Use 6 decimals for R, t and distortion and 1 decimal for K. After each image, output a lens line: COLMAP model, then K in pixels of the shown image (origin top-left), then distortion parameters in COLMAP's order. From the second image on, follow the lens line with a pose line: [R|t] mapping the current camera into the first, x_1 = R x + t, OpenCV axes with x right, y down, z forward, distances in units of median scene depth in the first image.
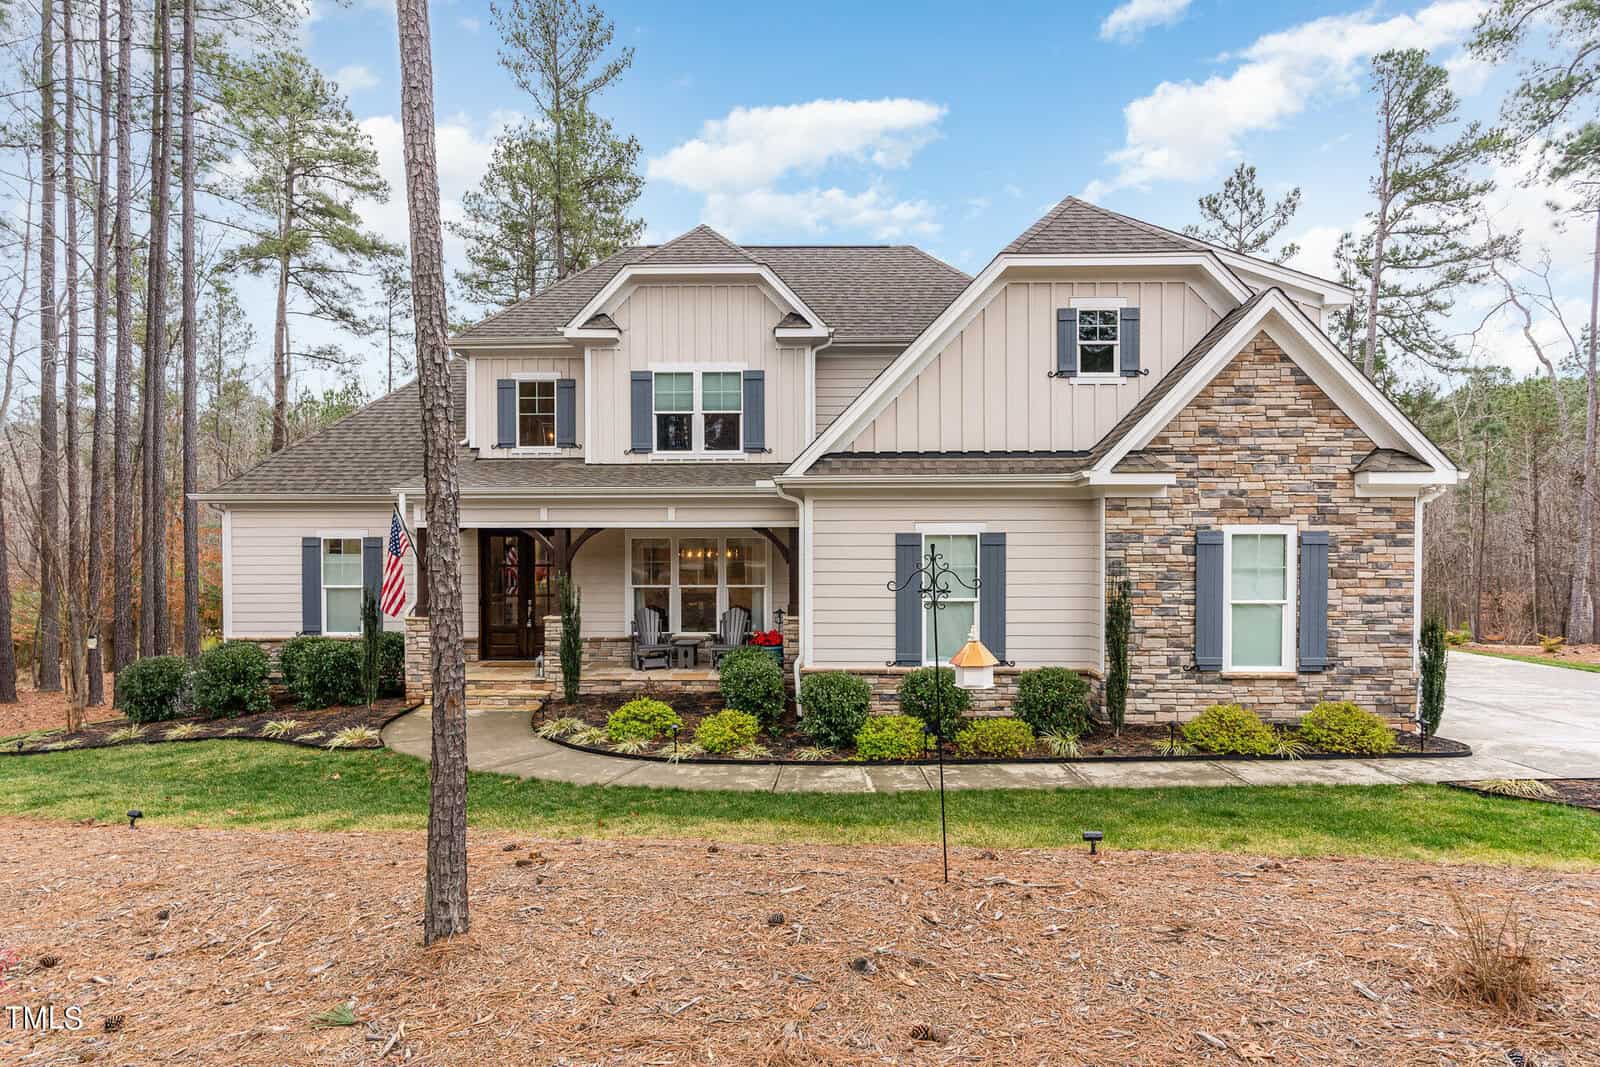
lens RADIAL K [[879.1, 0, 757.9], [0, 879.1, 552.0], [0, 0, 1]] dist [0.004137, 0.001429]
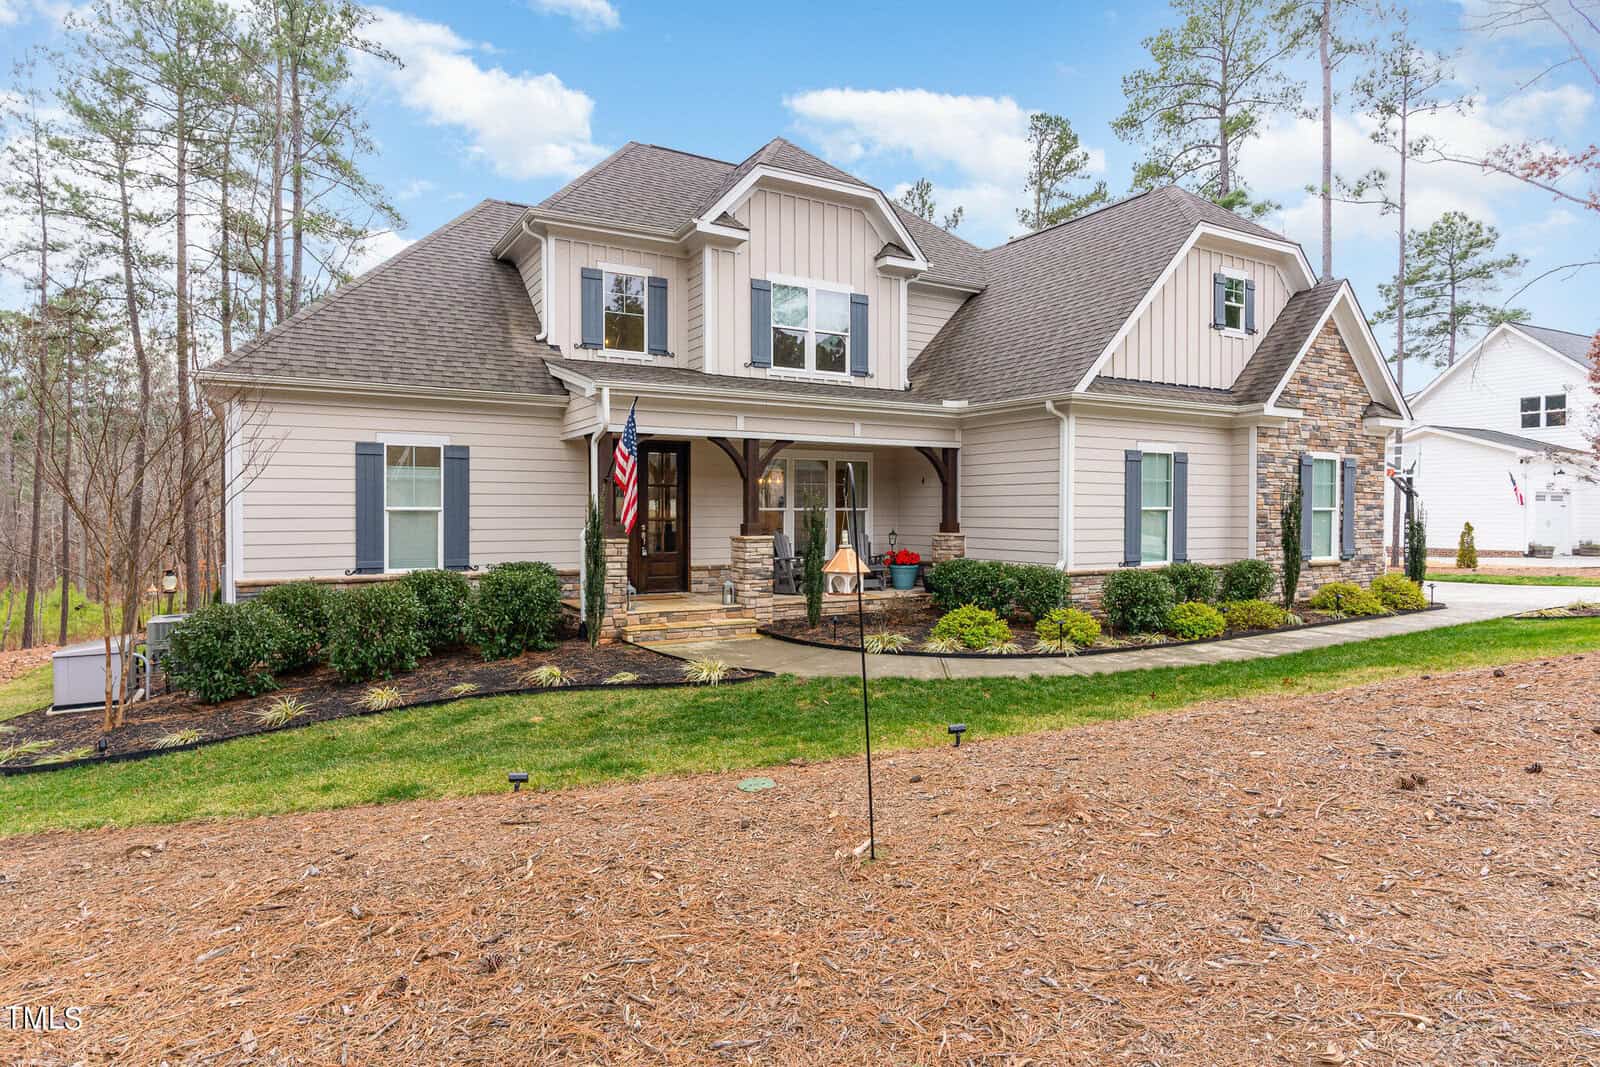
lens RADIAL K [[882.2, 0, 780.5], [0, 882.2, 519.2], [0, 0, 1]] dist [0.001820, 0.000336]
pose [[0.860171, -0.002612, 0.509999, -0.813968], [0.001703, 0.999996, 0.002248, 0.065249], [-0.510003, -0.001065, 0.860172, 0.244955]]
